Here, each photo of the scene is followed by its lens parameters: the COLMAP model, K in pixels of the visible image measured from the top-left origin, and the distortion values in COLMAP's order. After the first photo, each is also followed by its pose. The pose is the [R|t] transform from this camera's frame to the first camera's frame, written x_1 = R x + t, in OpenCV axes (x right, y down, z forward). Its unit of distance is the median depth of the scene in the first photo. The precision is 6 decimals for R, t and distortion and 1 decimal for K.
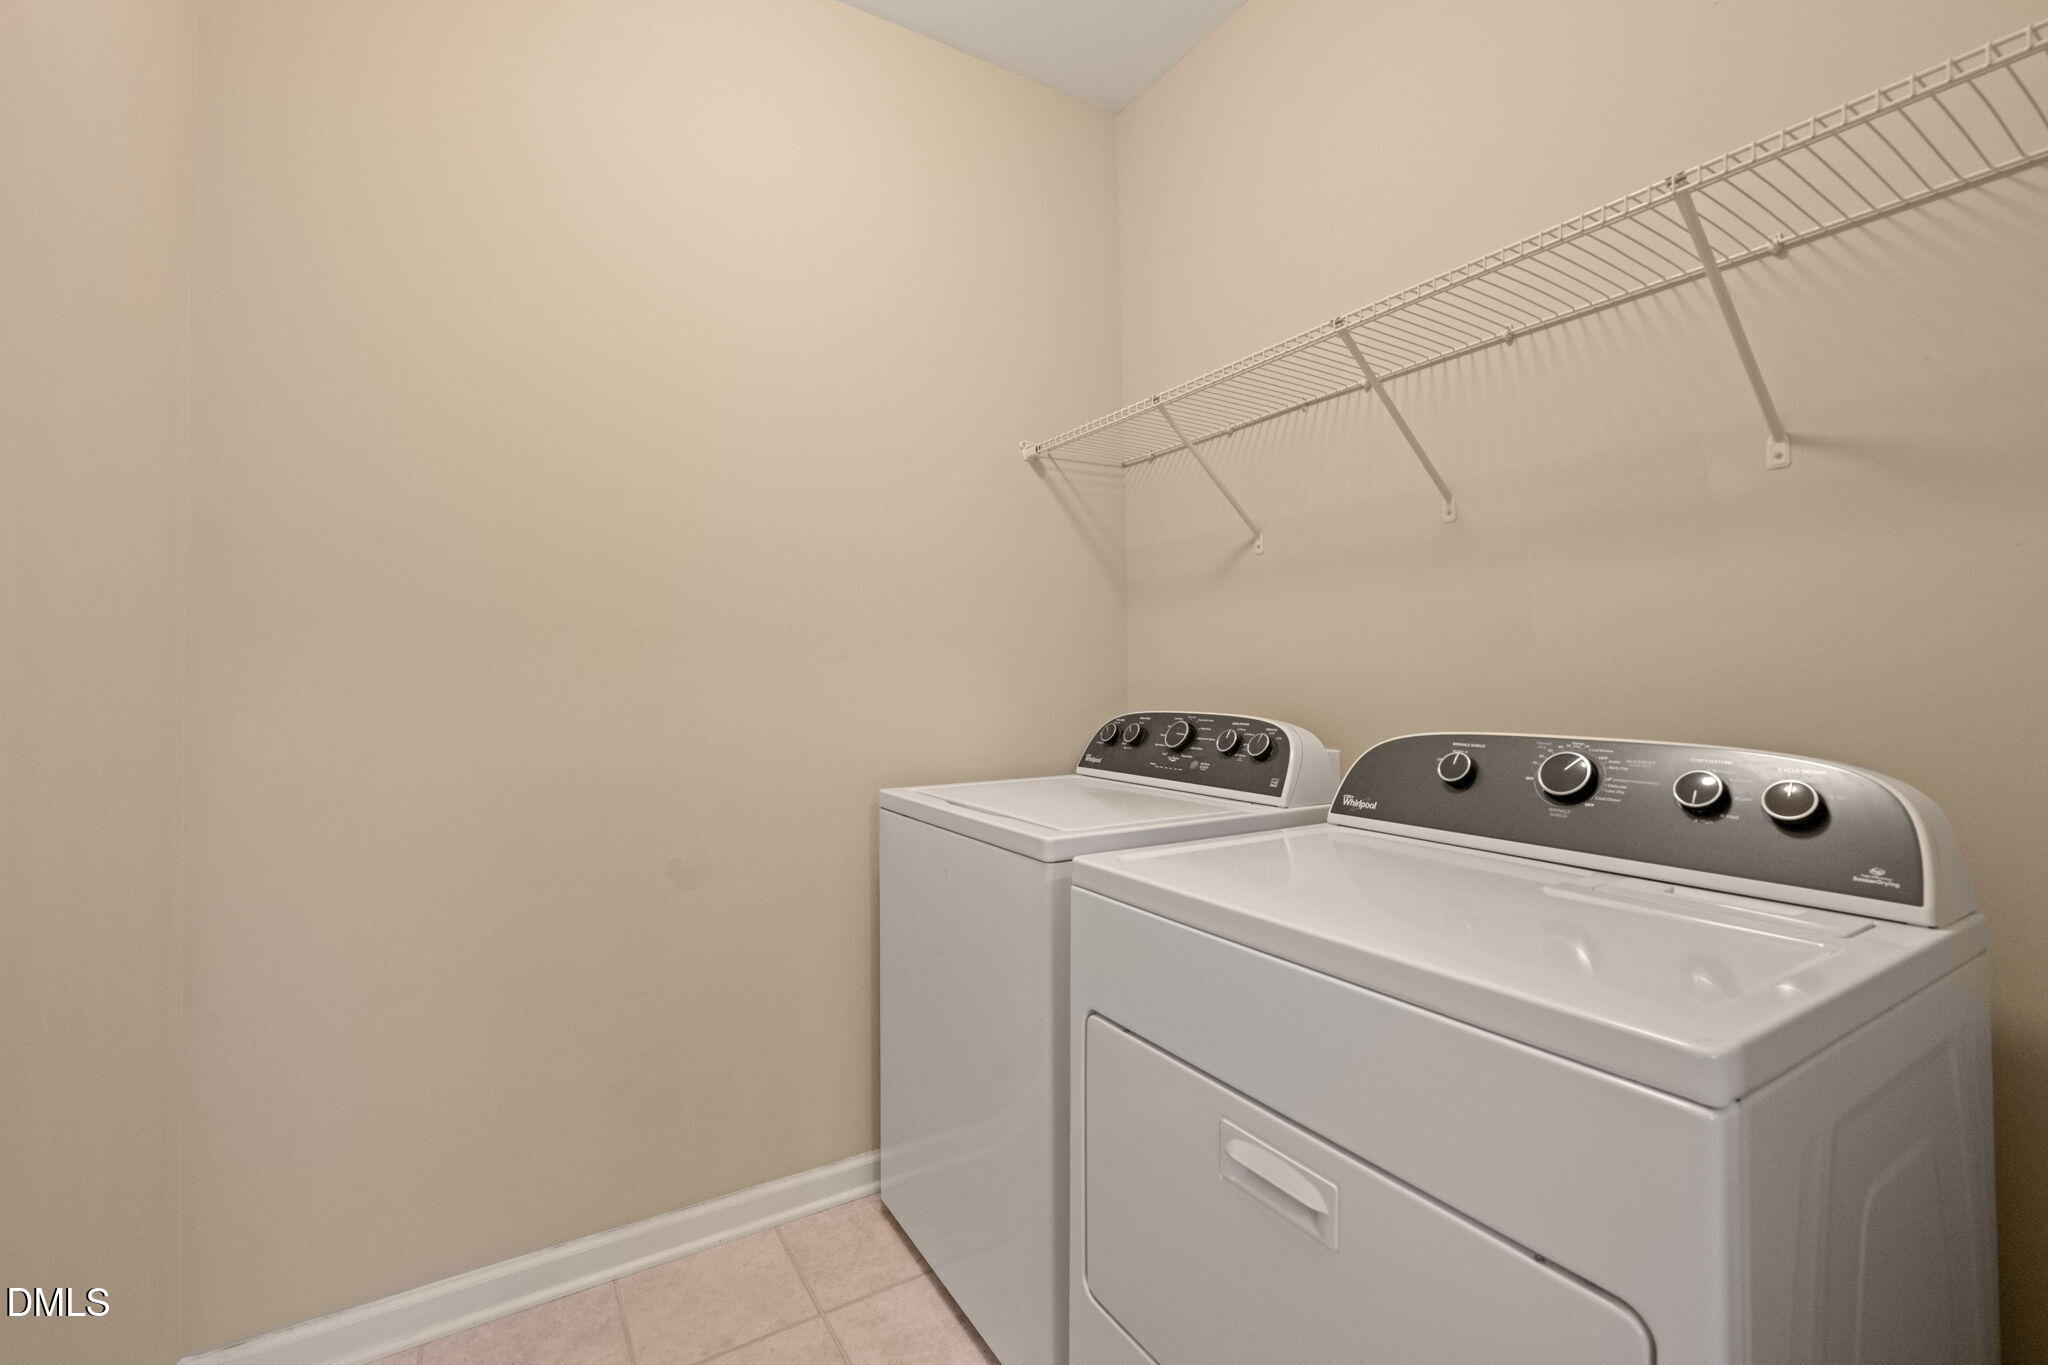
lens RADIAL K [[830.9, 0, 1020.0], [0, 830.9, 680.9], [0, 0, 1]] dist [-0.000251, -0.001226]
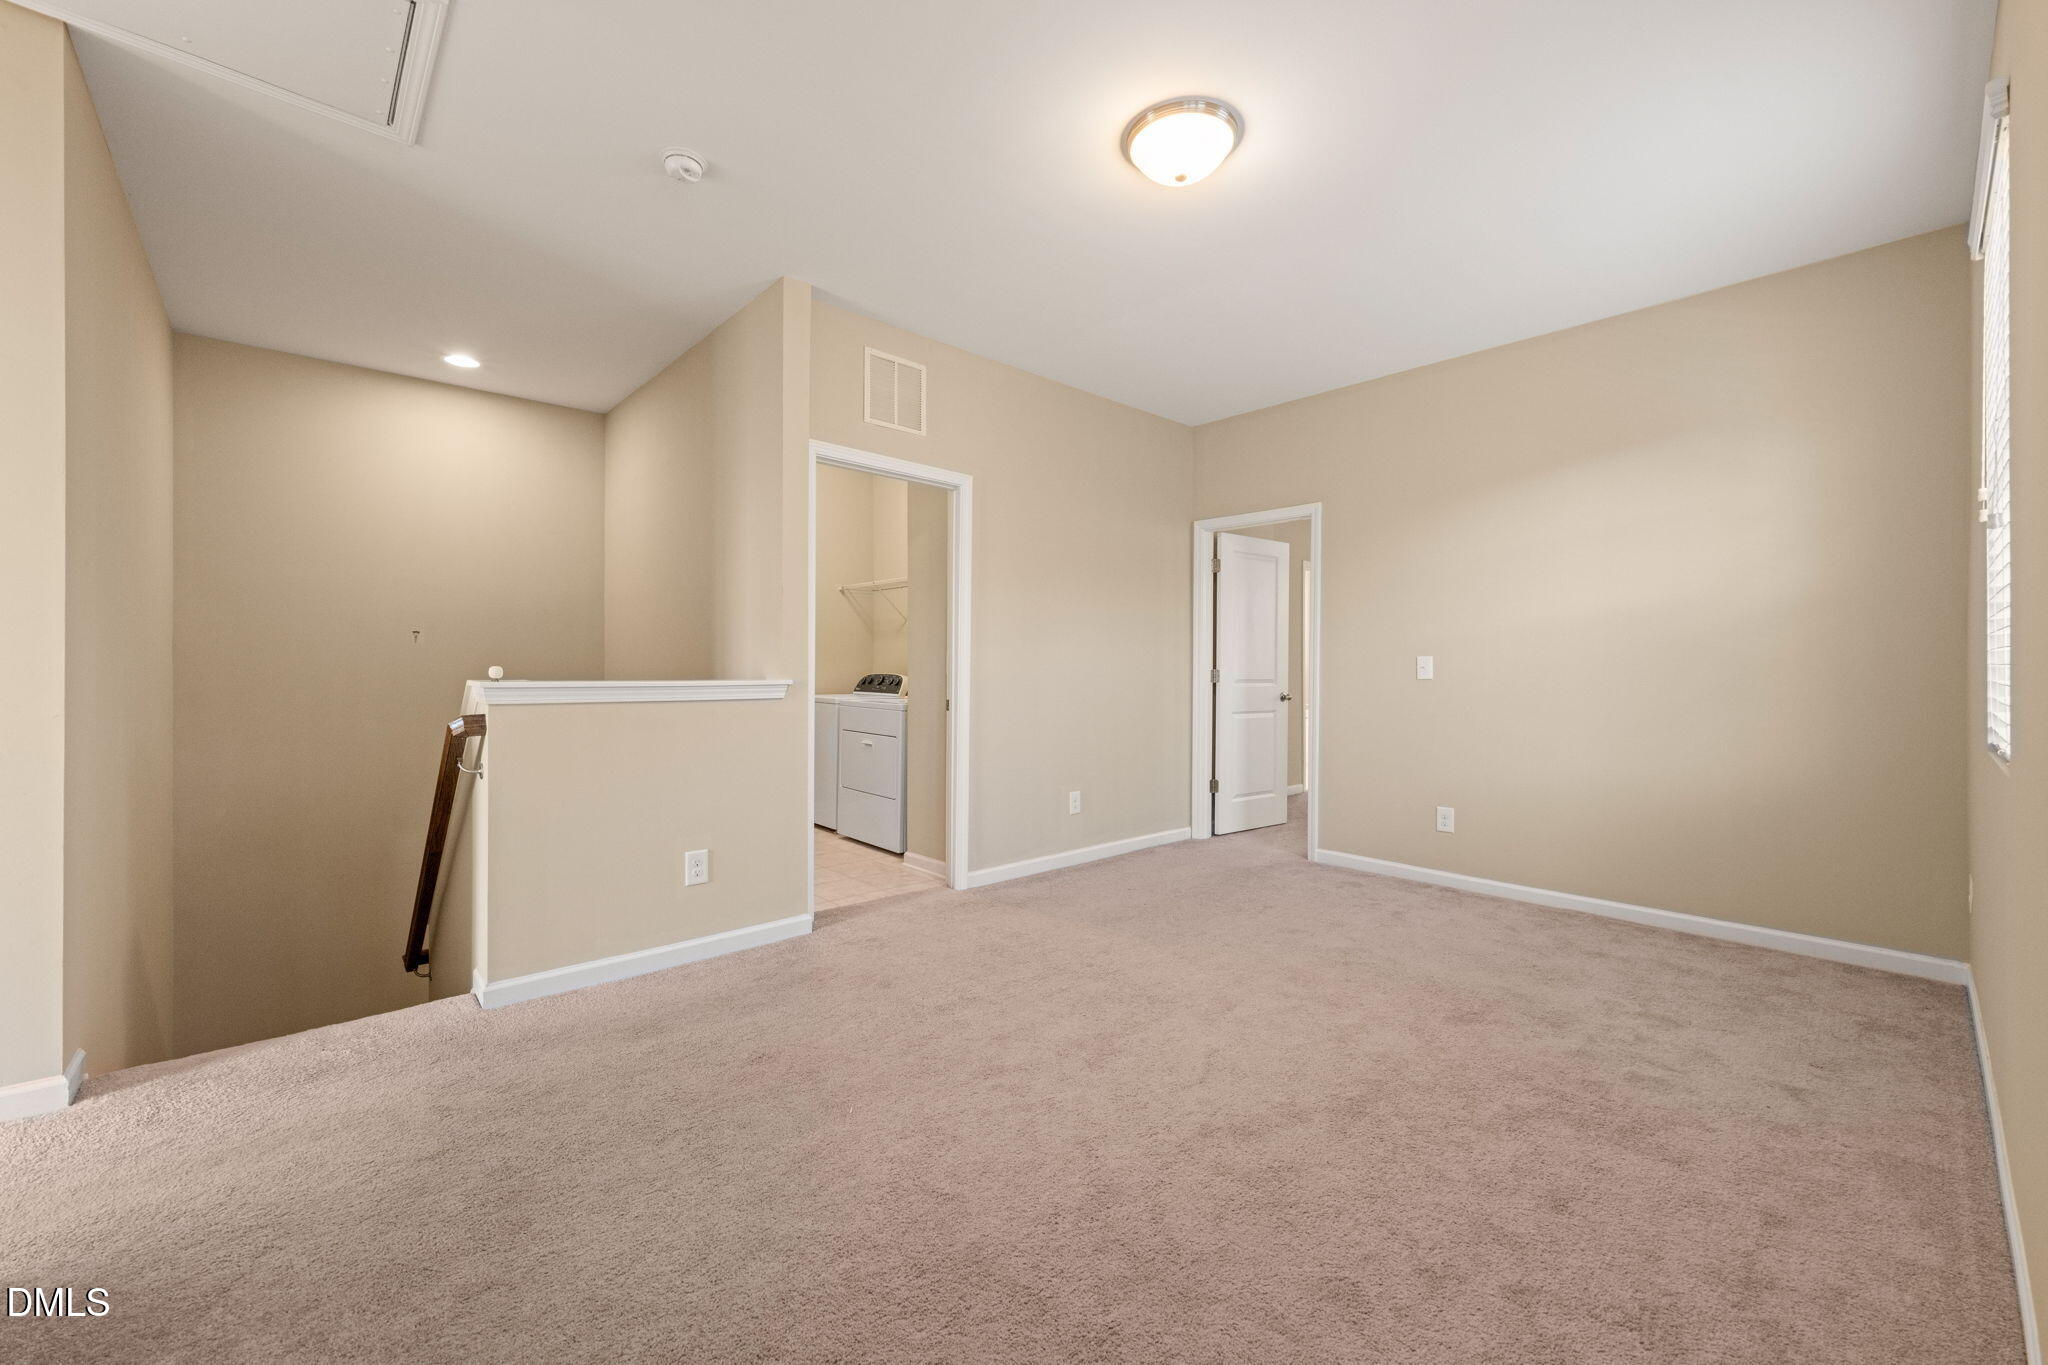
lens RADIAL K [[830.9, 0, 1043.0], [0, 830.9, 672.2], [0, 0, 1]] dist [-0.000251, -0.001226]
pose [[0.980163, 0.003103, 0.198170, 0.168458], [-0.004756, 0.999958, 0.007865, 0.000610], [-0.198137, -0.008651, 0.980136, -2.576553]]
